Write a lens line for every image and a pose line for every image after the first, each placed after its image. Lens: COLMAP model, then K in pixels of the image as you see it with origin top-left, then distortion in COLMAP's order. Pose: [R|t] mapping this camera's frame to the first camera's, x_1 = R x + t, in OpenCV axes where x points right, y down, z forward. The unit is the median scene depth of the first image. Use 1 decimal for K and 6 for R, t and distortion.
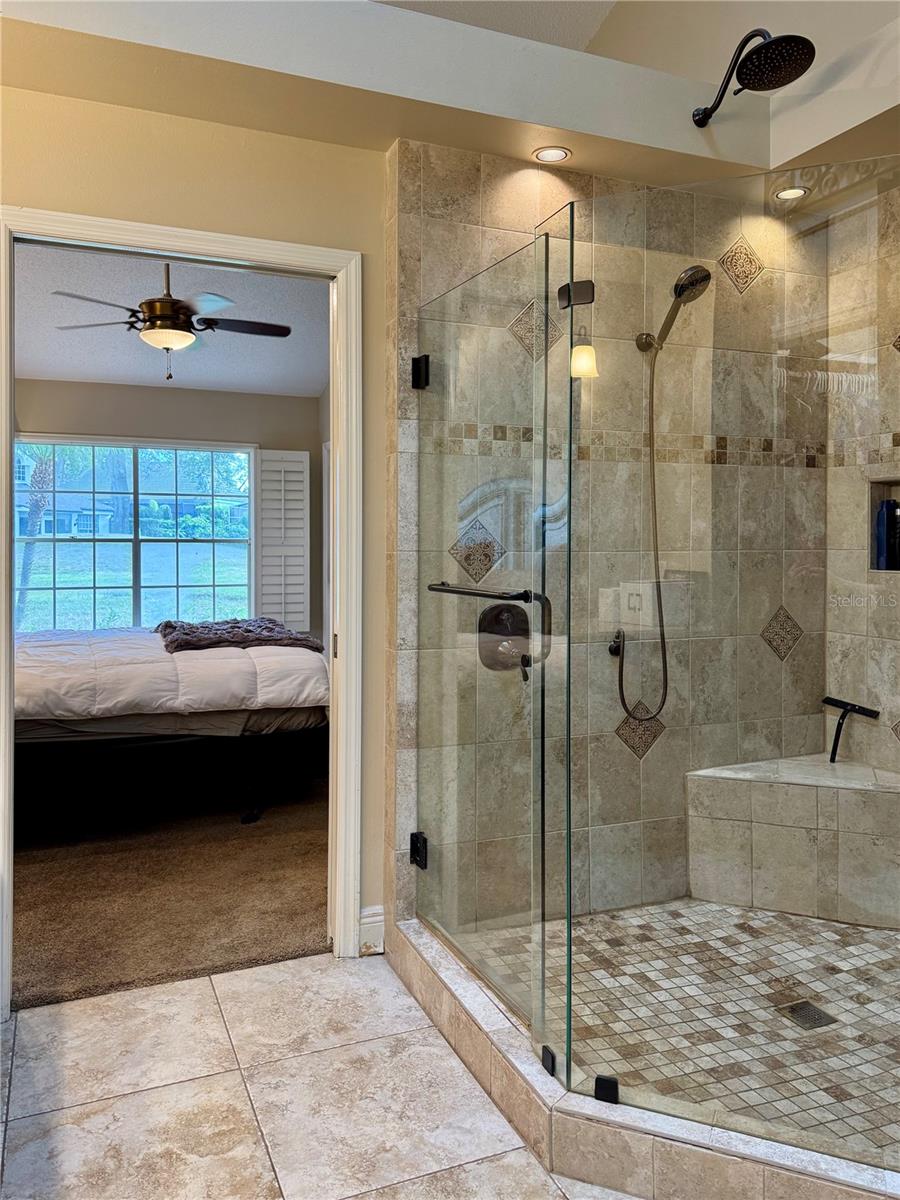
lens RADIAL K [[892.7, 0, 439.9], [0, 892.7, 549.6], [0, 0, 1]] dist [0.126697, -0.217597]
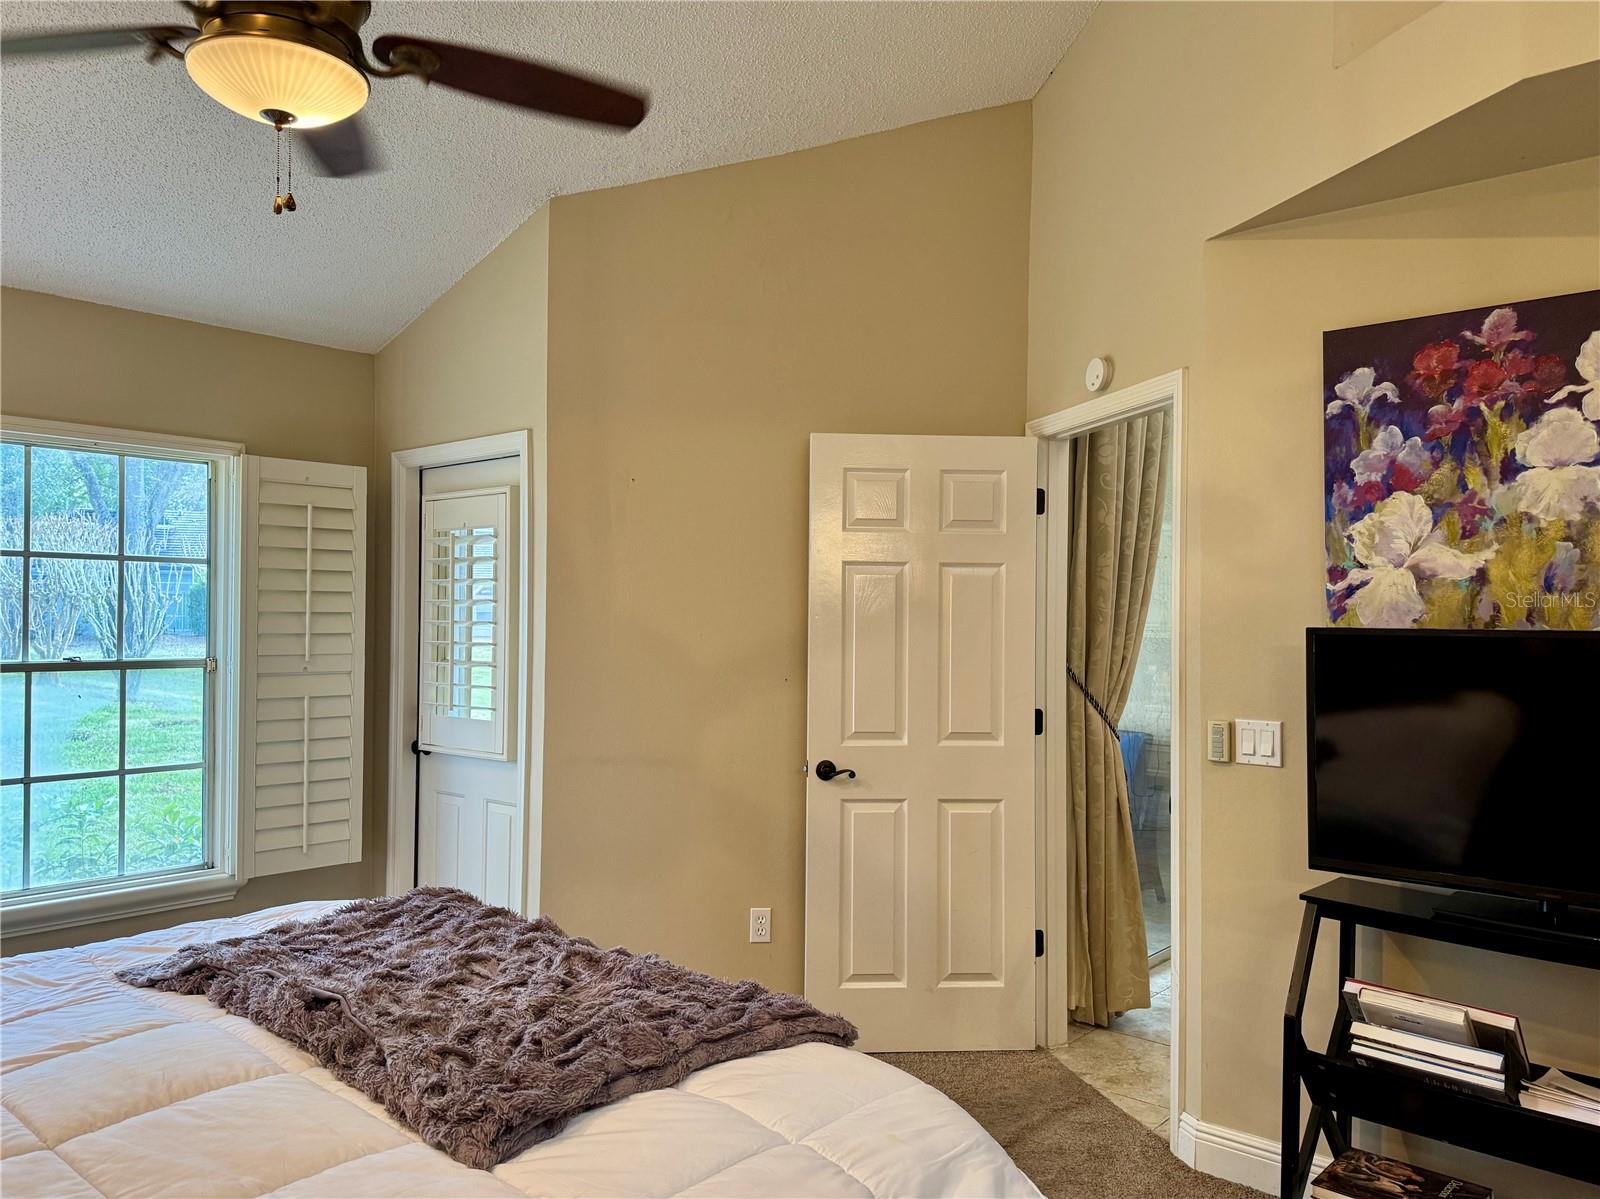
lens RADIAL K [[1169.5, 0, 795.1], [0, 1169.5, 615.1], [0, 0, 1]] dist [0.007558, 0.003704]
pose [[0.898560, 0.009219, 0.438754, -0.484007], [-0.003170, 0.999890, -0.014517, -0.061001], [-0.438840, 0.011654, 0.898490, 0.842296]]
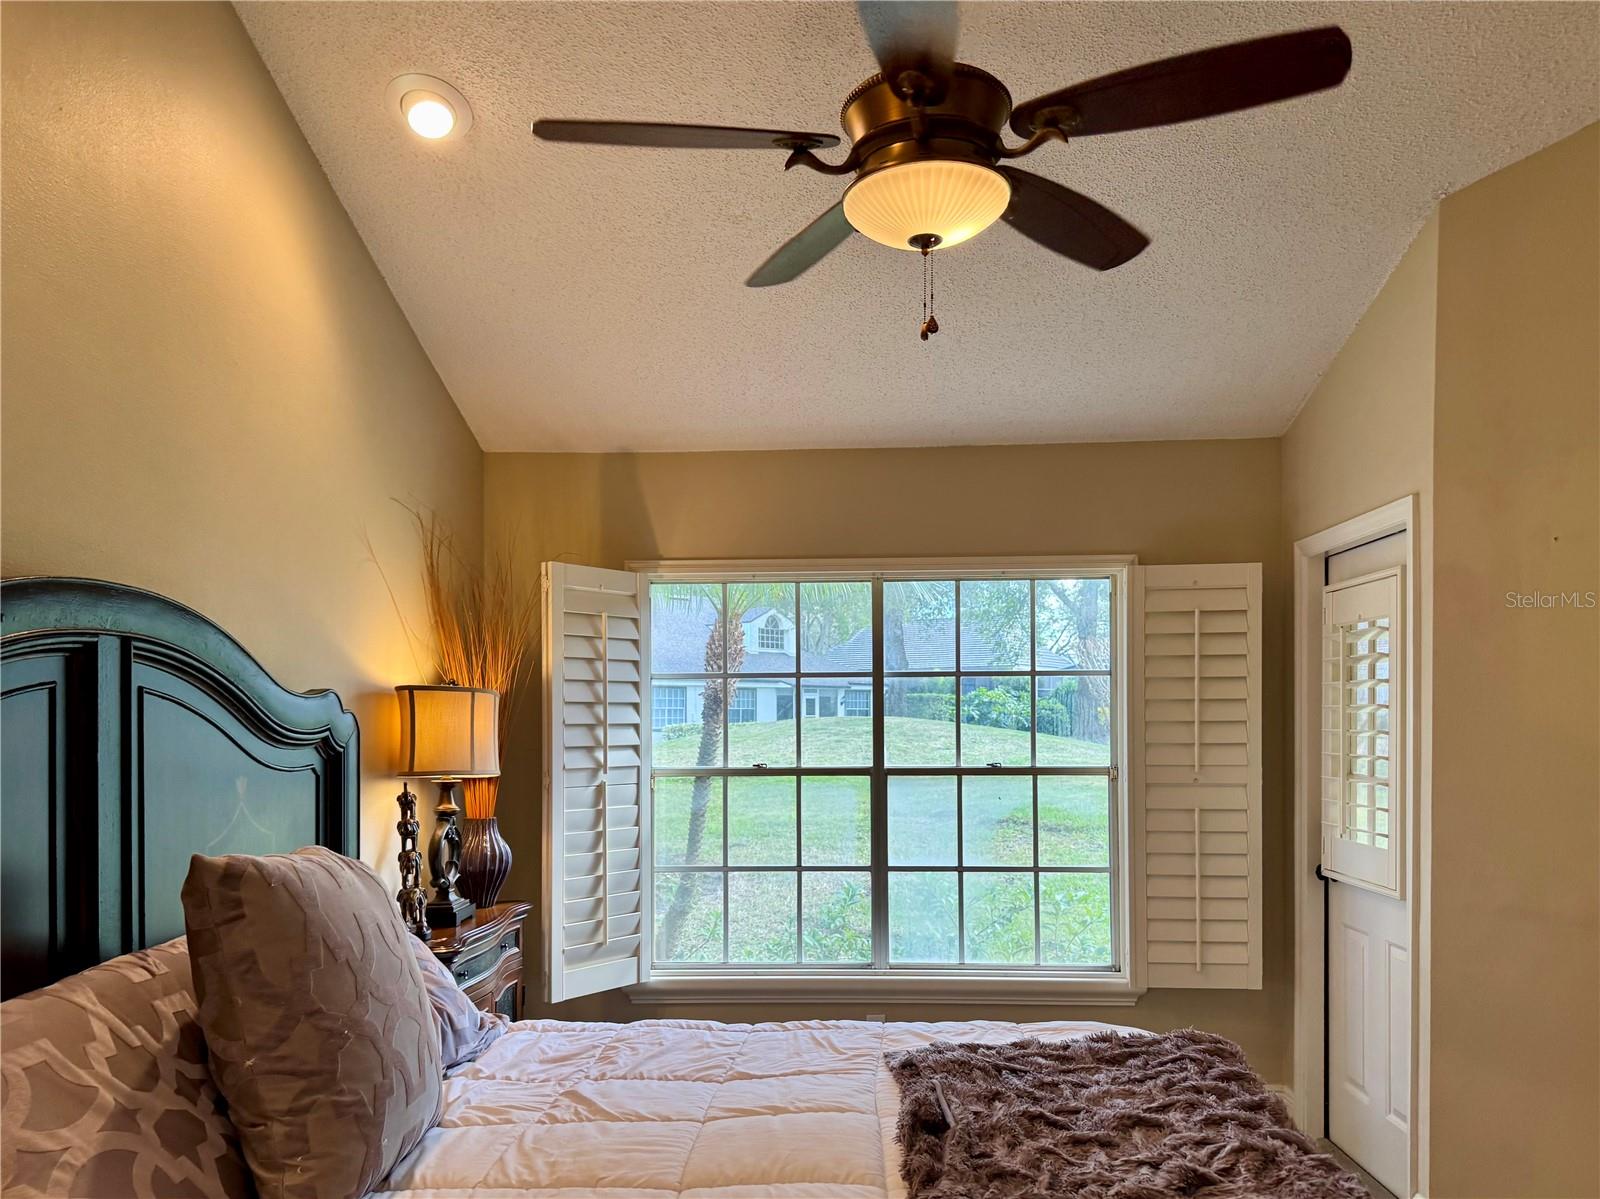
lens RADIAL K [[1192.7, 0, 796.5], [0, 1192.7, 734.4], [0, 0, 1]] dist [0.095212, -0.100123]
pose [[0.910146, -0.000146, -0.414288, -0.251727], [0.001610, 0.999994, 0.003185, -0.072125], [0.414285, -0.003566, 0.910140, 0.901494]]
